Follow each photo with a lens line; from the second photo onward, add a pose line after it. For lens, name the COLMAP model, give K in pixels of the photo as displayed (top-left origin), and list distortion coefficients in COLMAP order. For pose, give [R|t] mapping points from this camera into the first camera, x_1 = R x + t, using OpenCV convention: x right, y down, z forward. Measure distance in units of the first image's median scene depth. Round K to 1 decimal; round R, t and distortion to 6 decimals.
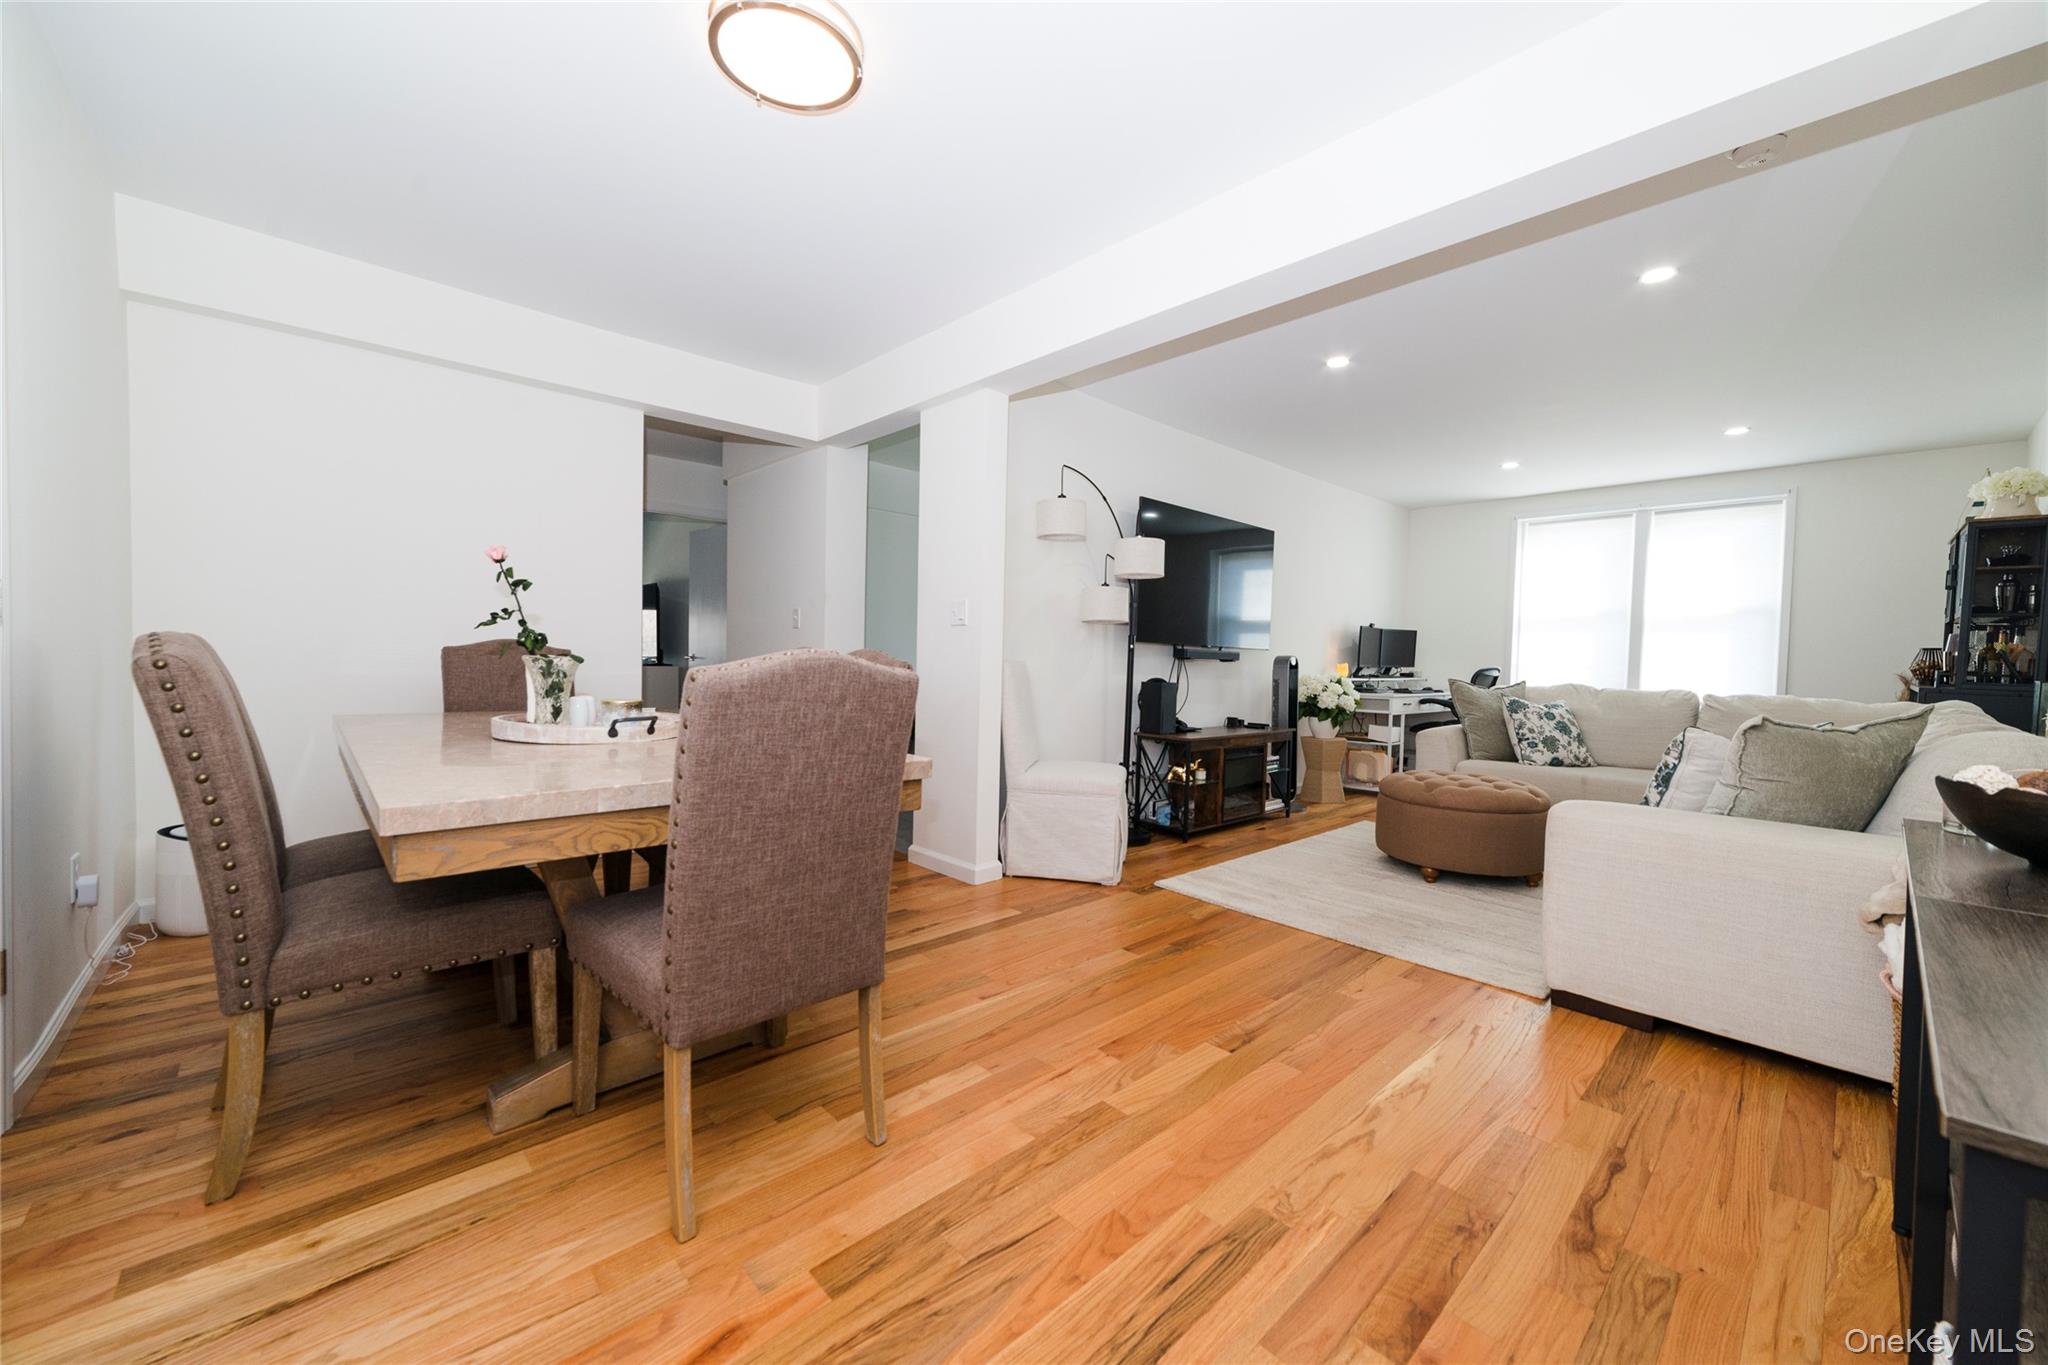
lens RADIAL K [[776.7, 0, 1033.0], [0, 776.7, 676.5], [0, 0, 1]] dist [0.000048, 0.000924]
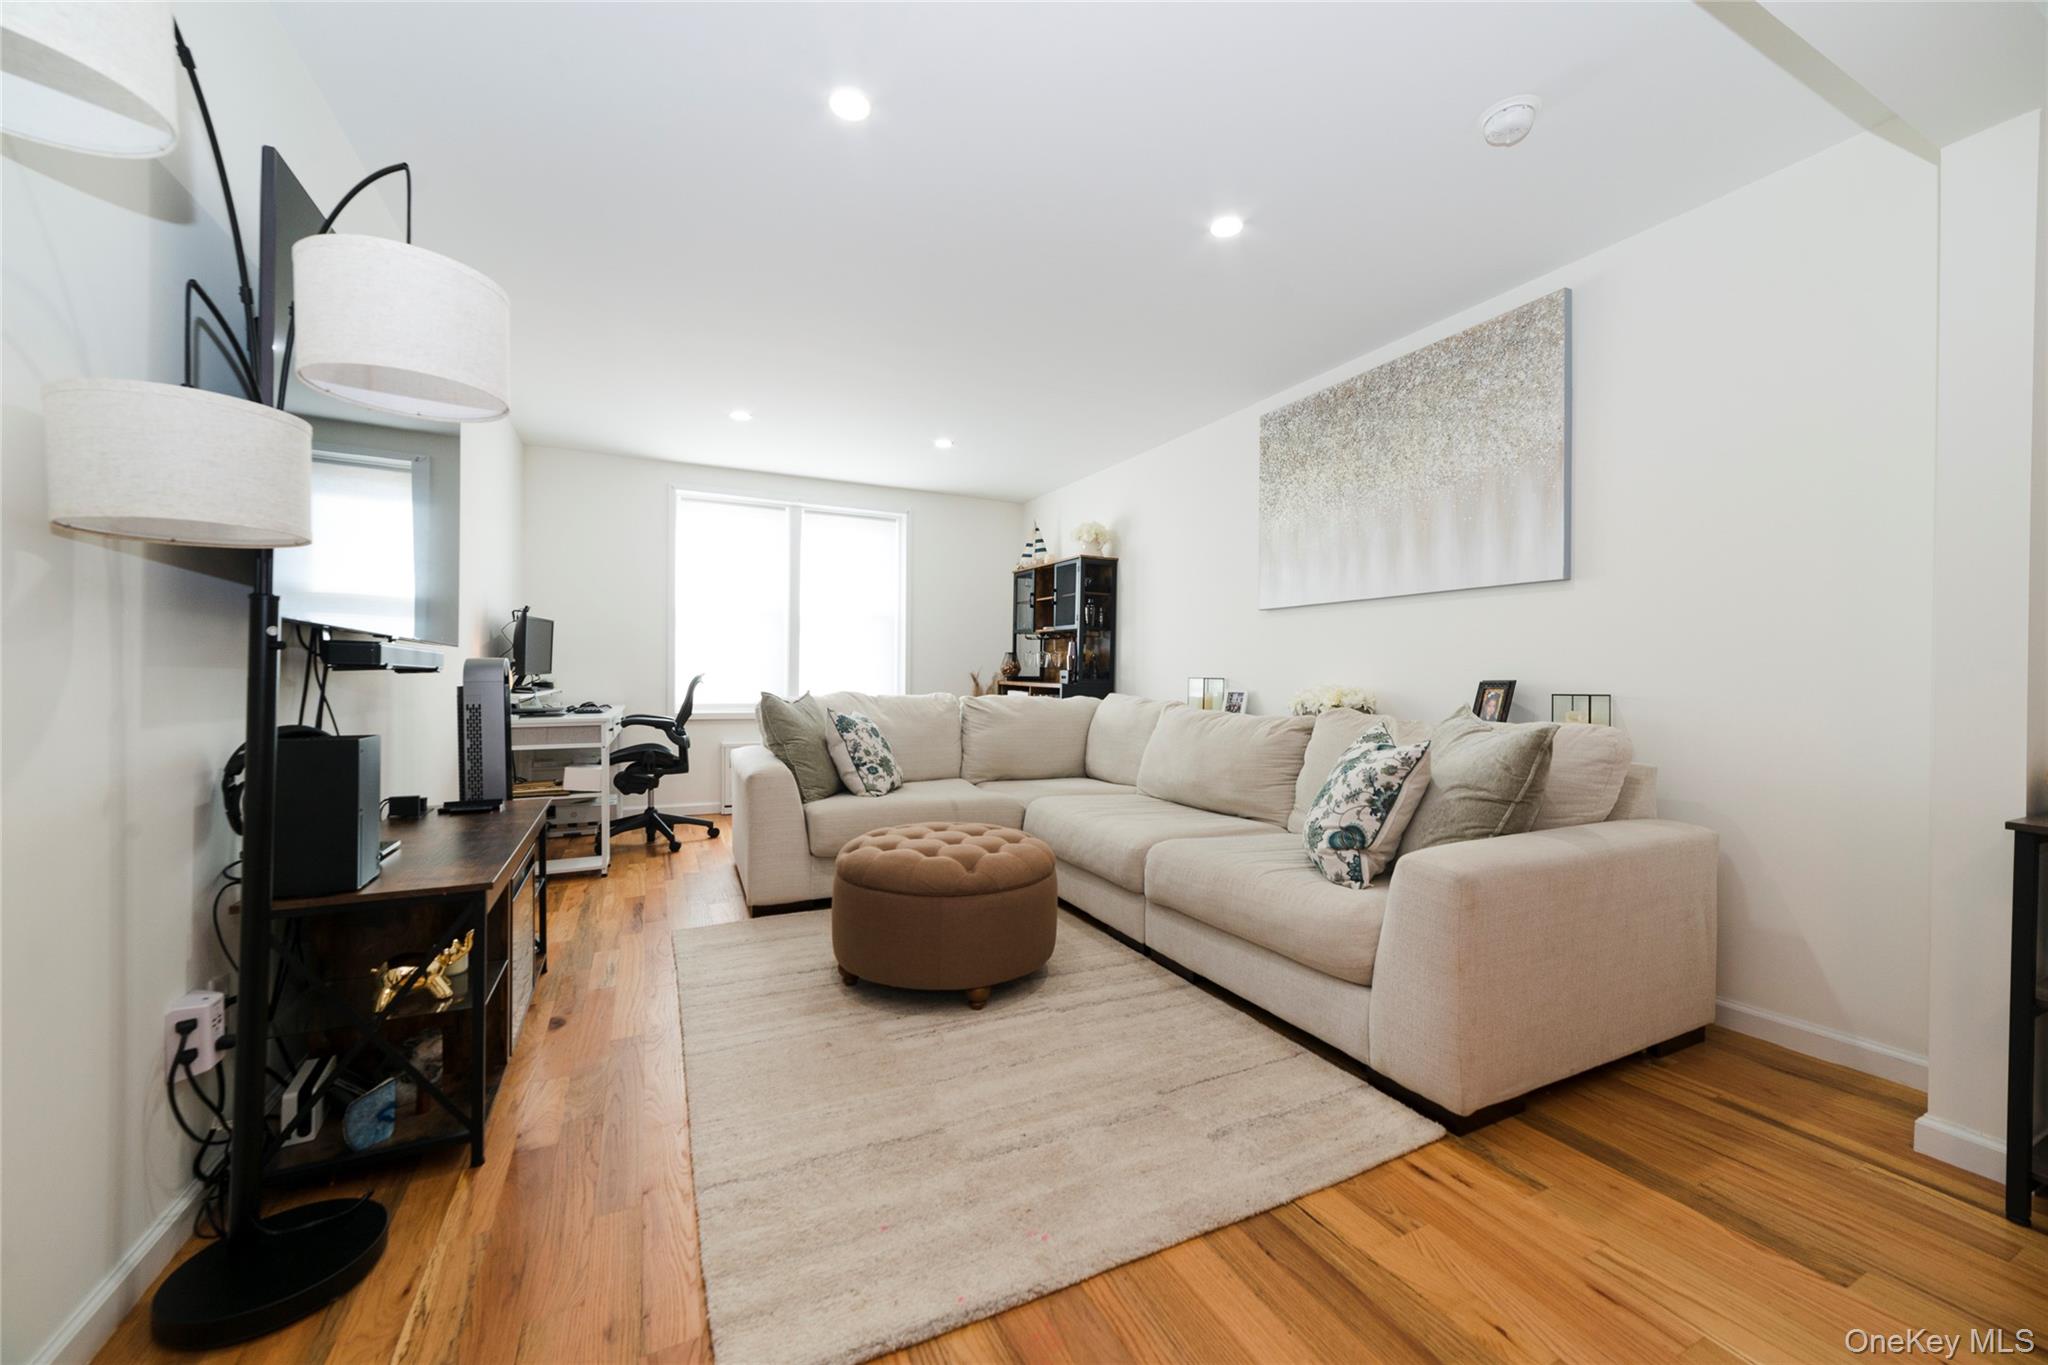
lens RADIAL K [[776.7, 0, 1035.4], [0, 776.7, 680.5], [0, 0, 1]] dist [0.000048, 0.000924]
pose [[0.290335, -0.029092, 0.956483, -0.146370], [0.024962, 0.999428, 0.022821, -0.037783], [-0.956599, 0.017249, 0.290895, 1.228470]]
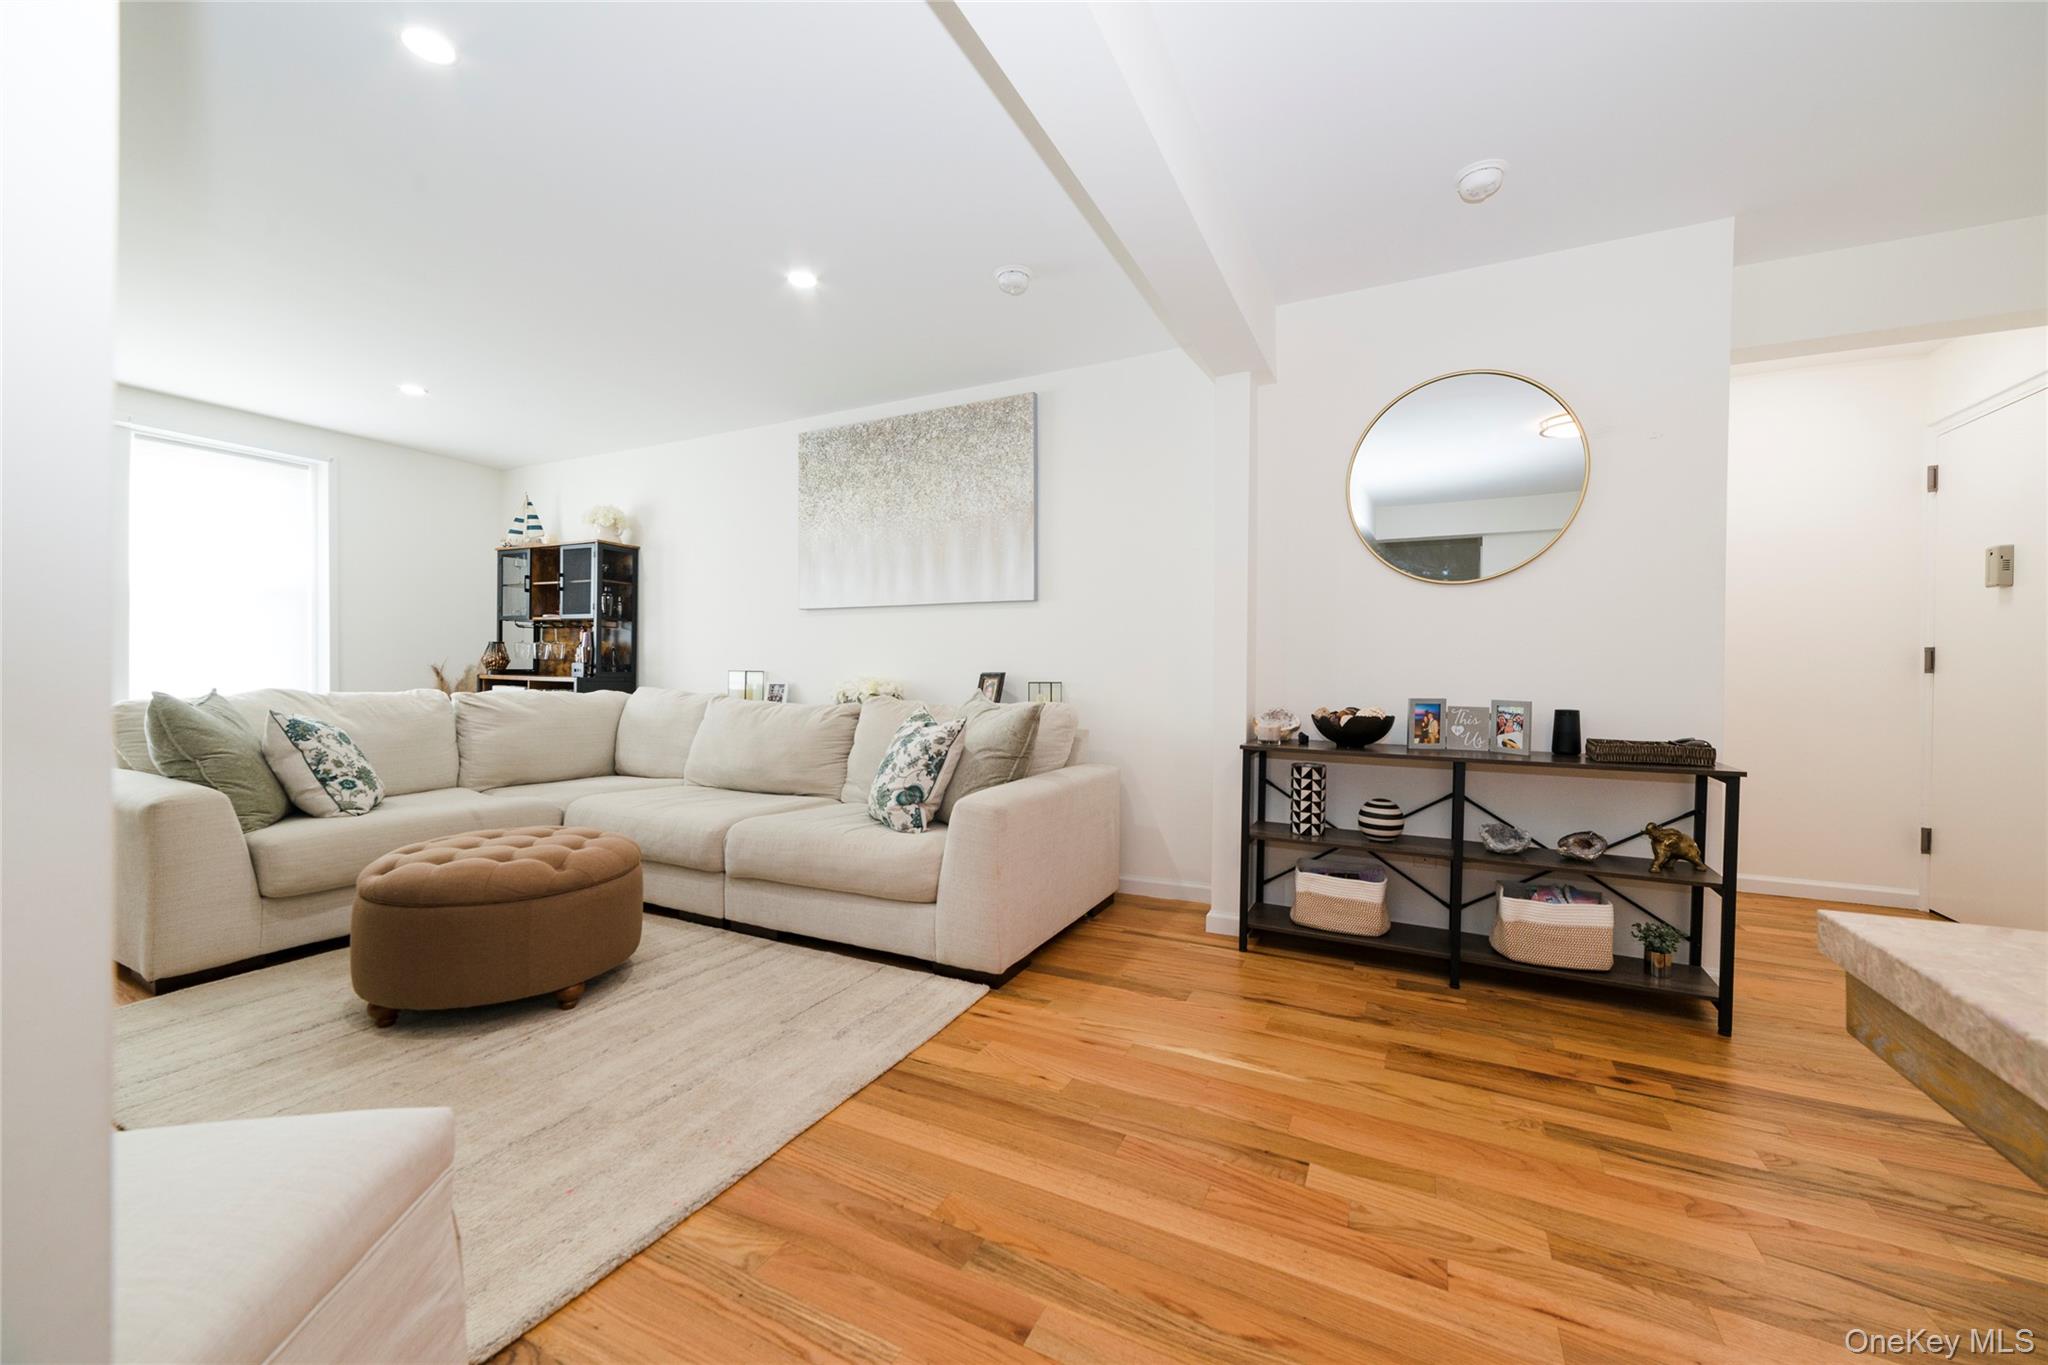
lens RADIAL K [[776.7, 0, 1031.5], [0, 776.7, 677.2], [0, 0, 1]] dist [0.000048, 0.000924]
pose [[-0.345154, -0.035236, 0.937884, -0.344622], [0.010150, 0.999096, 0.041271, -0.049167], [-0.938491, 0.023765, -0.344484, 1.385166]]
